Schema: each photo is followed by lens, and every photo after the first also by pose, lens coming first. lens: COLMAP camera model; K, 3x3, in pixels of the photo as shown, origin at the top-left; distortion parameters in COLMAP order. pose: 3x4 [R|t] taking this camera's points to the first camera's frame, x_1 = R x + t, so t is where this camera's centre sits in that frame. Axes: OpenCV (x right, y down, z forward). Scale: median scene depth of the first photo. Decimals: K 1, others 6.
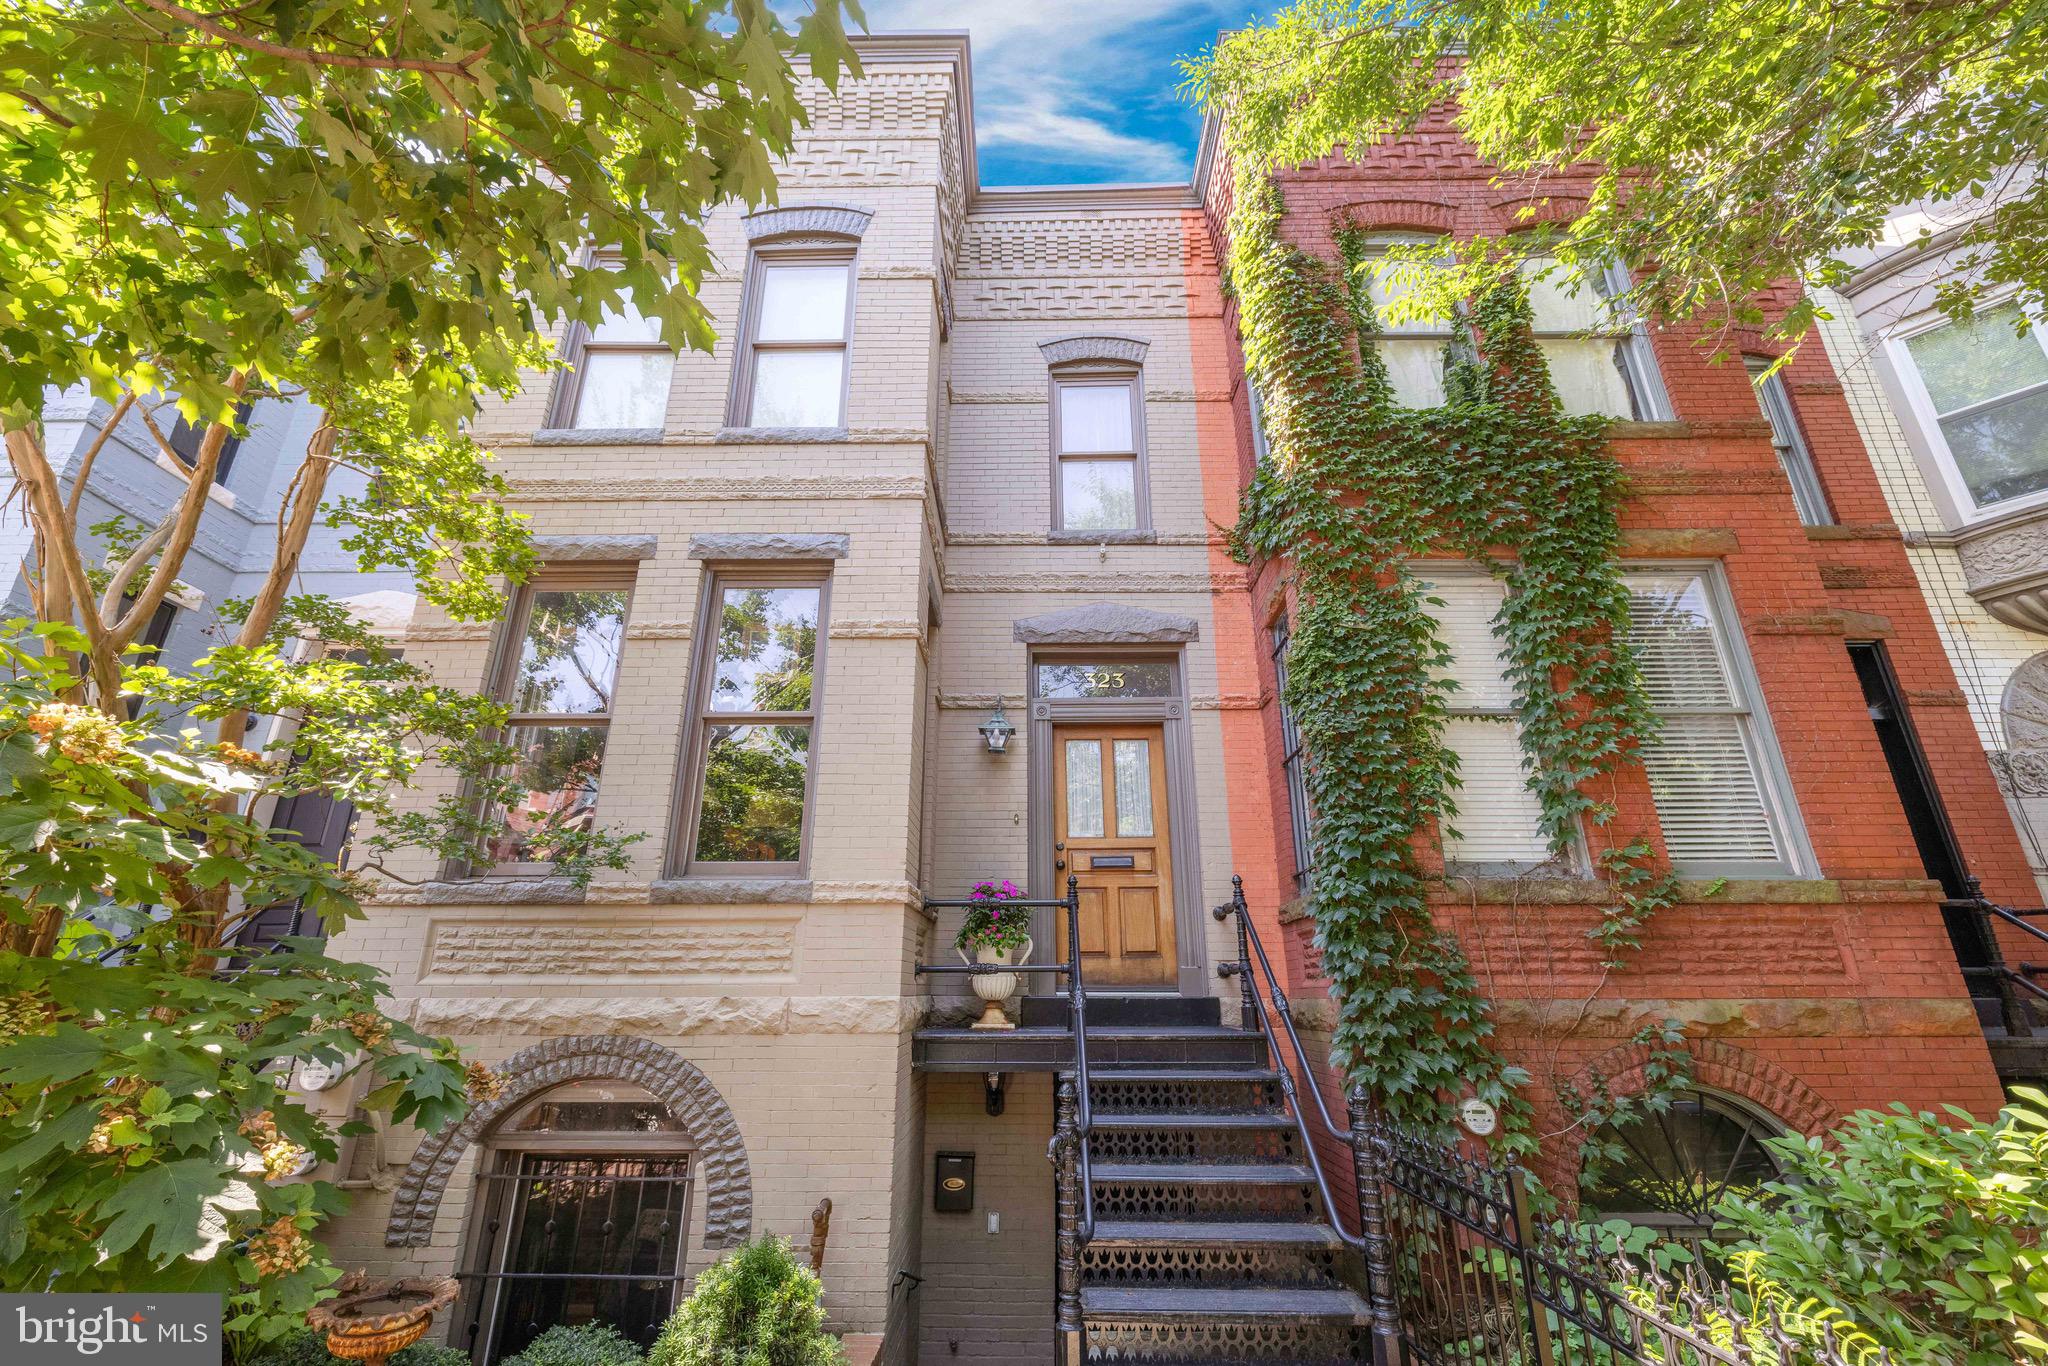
lens RADIAL K [[884.5, 0, 1018.9], [0, 884.5, 669.4], [0, 0, 1]] dist [-0.000485, 0.000210]
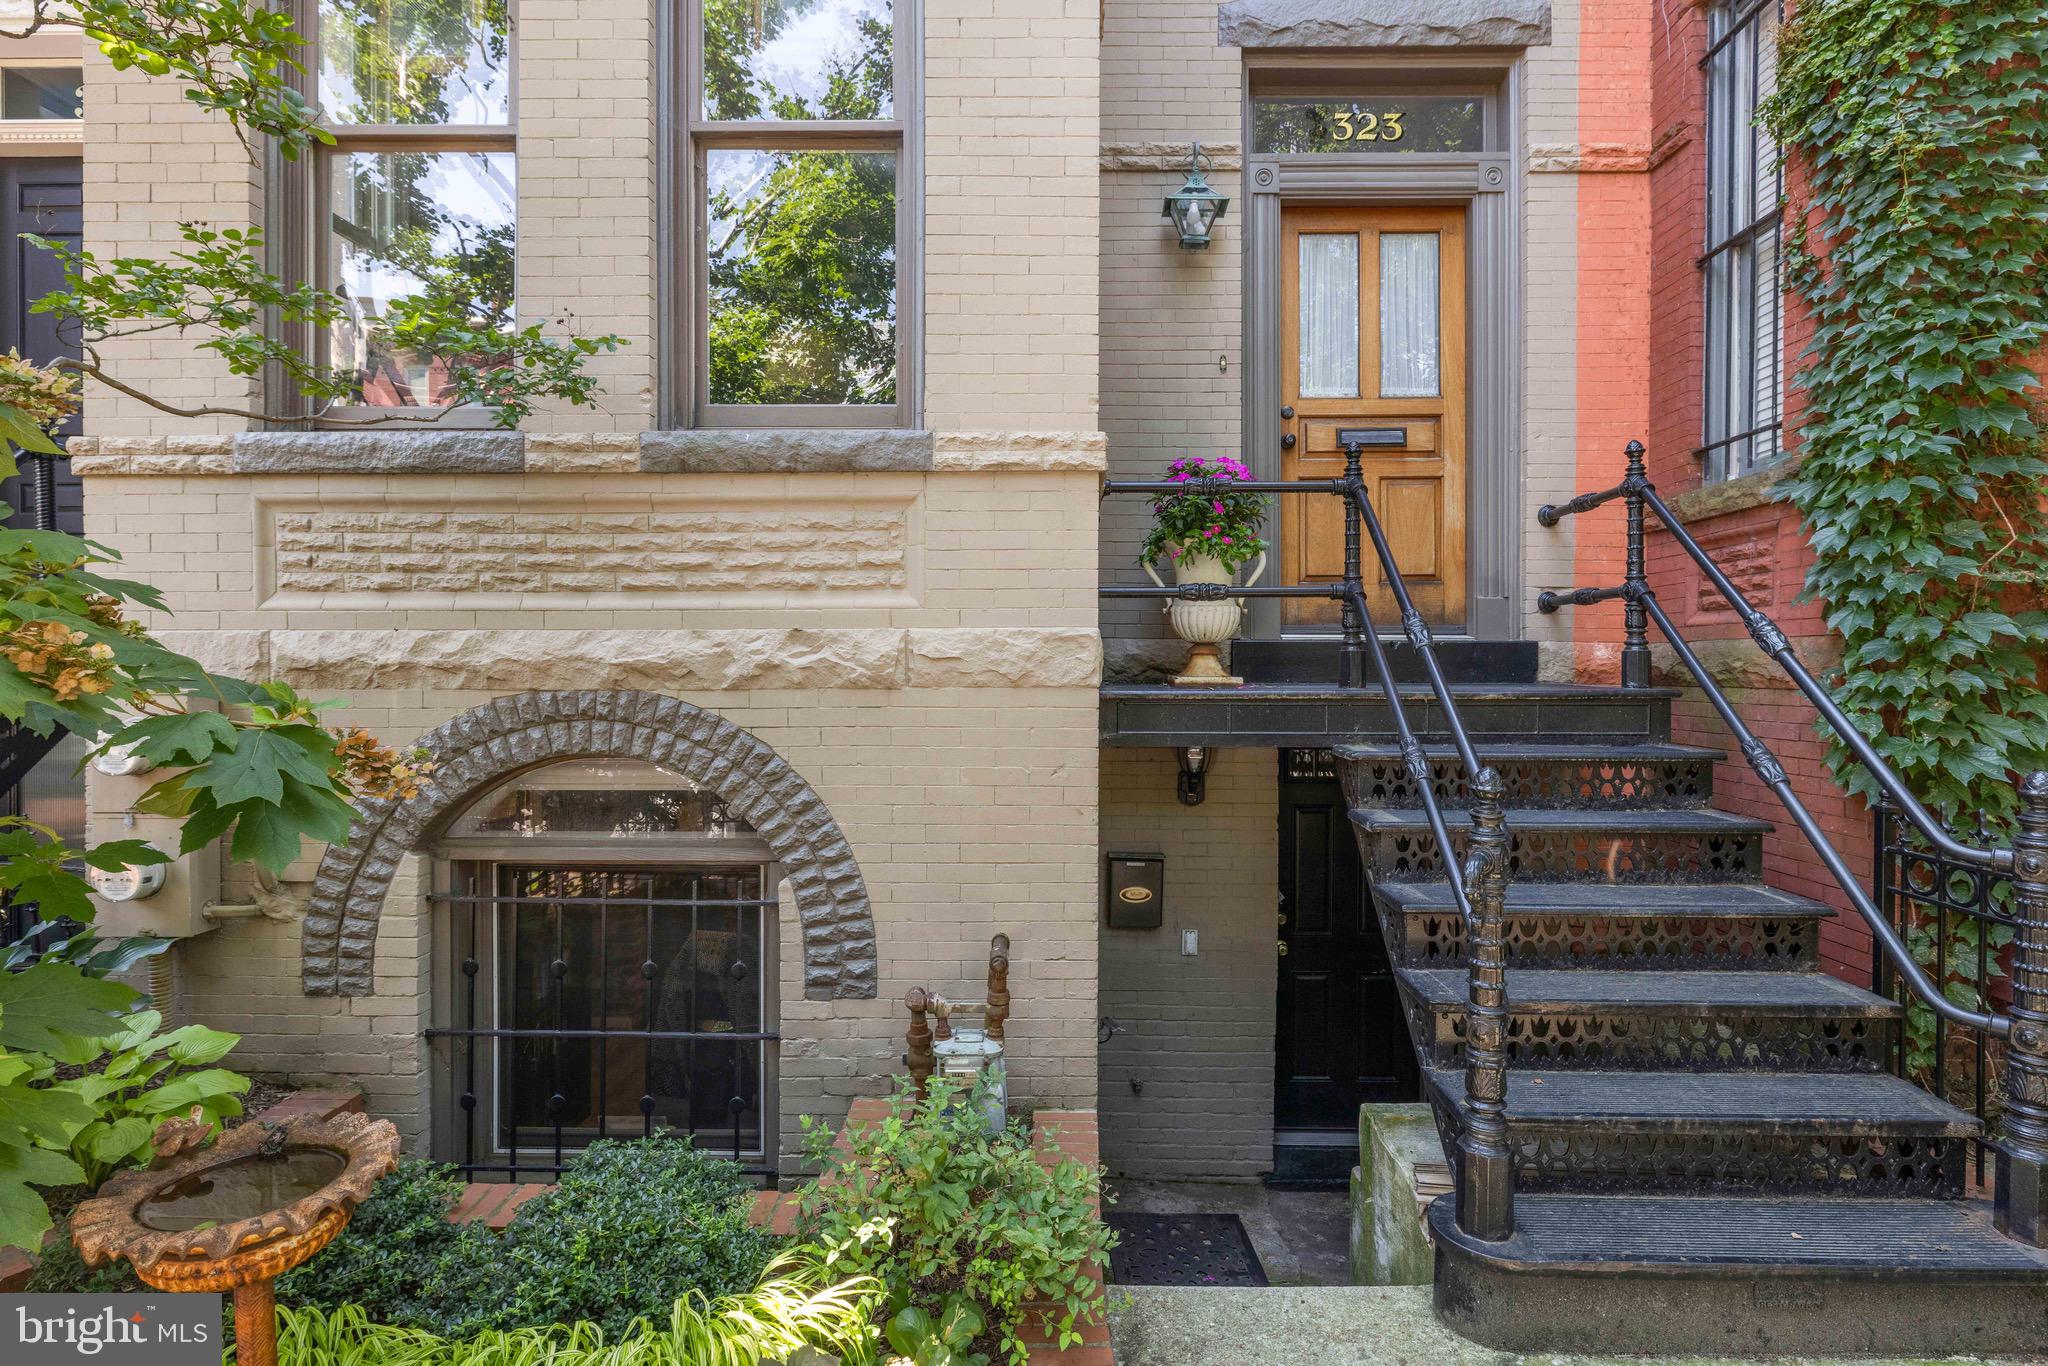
lens RADIAL K [[1016.3, 0, 1030.8], [0, 1016.3, 684.3], [0, 0, 1]] dist [-0.003991, 0.001522]
pose [[0.999969, 0.001343, 0.007743, -0.179116], [-0.004047, 0.932656, 0.360745, 0.159551], [-0.006737, -0.360765, 0.932632, 0.356236]]
